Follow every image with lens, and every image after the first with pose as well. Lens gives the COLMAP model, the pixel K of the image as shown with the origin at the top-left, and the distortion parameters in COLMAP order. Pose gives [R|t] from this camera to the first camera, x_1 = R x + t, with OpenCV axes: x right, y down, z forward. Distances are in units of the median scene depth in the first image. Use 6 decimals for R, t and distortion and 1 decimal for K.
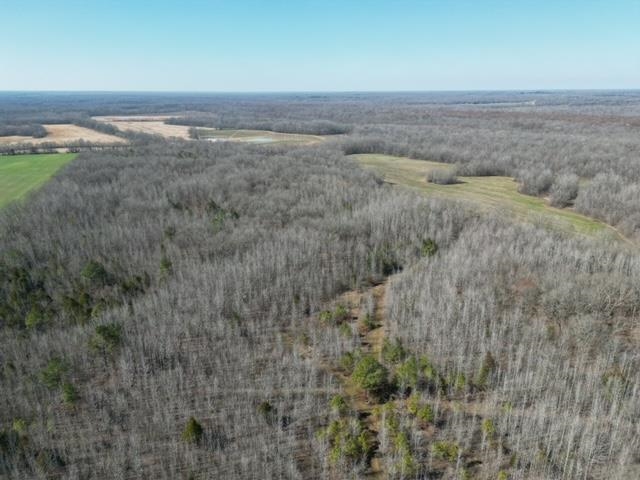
lens RADIAL K [[439.4, 0, 320.0], [0, 439.4, 240.0], [0, 0, 1]] dist [0.076230, -0.081701]
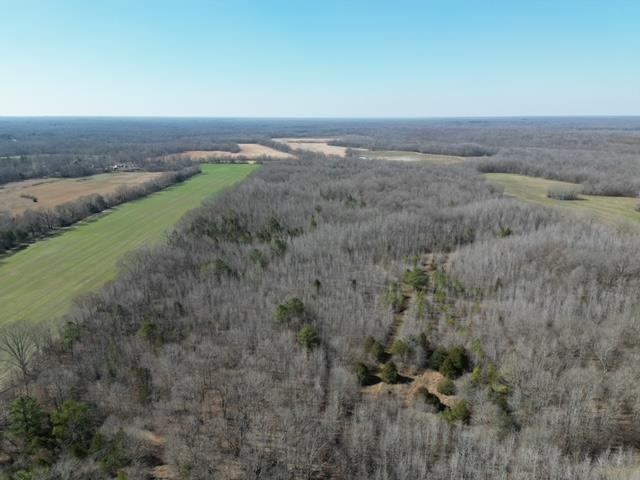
lens RADIAL K [[439.4, 0, 320.0], [0, 439.4, 240.0], [0, 0, 1]] dist [0.076230, -0.081701]
pose [[0.940441, 0.092467, -0.327141, 0.057466], [-0.109460, 0.993414, -0.033877, 0.047849], [0.321854, 0.067668, 0.944368, -0.139765]]
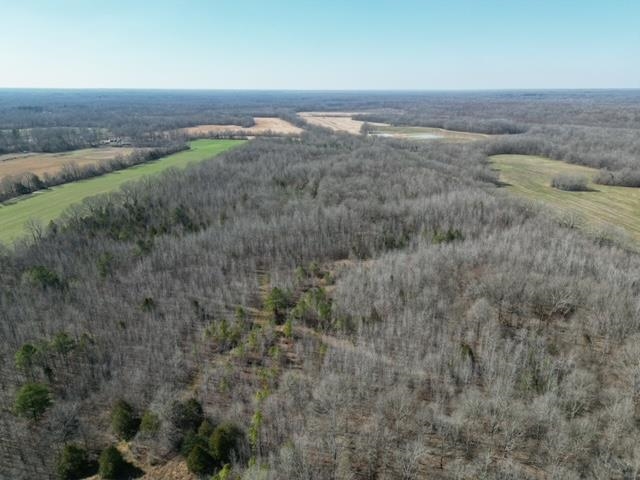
lens RADIAL K [[439.4, 0, 320.0], [0, 439.4, 240.0], [0, 0, 1]] dist [0.076230, -0.081701]
pose [[0.897314, 0.144706, -0.416999, 0.143303], [-0.143065, 0.989081, 0.035376, 0.010241], [0.417565, 0.027915, 0.908218, -0.029898]]
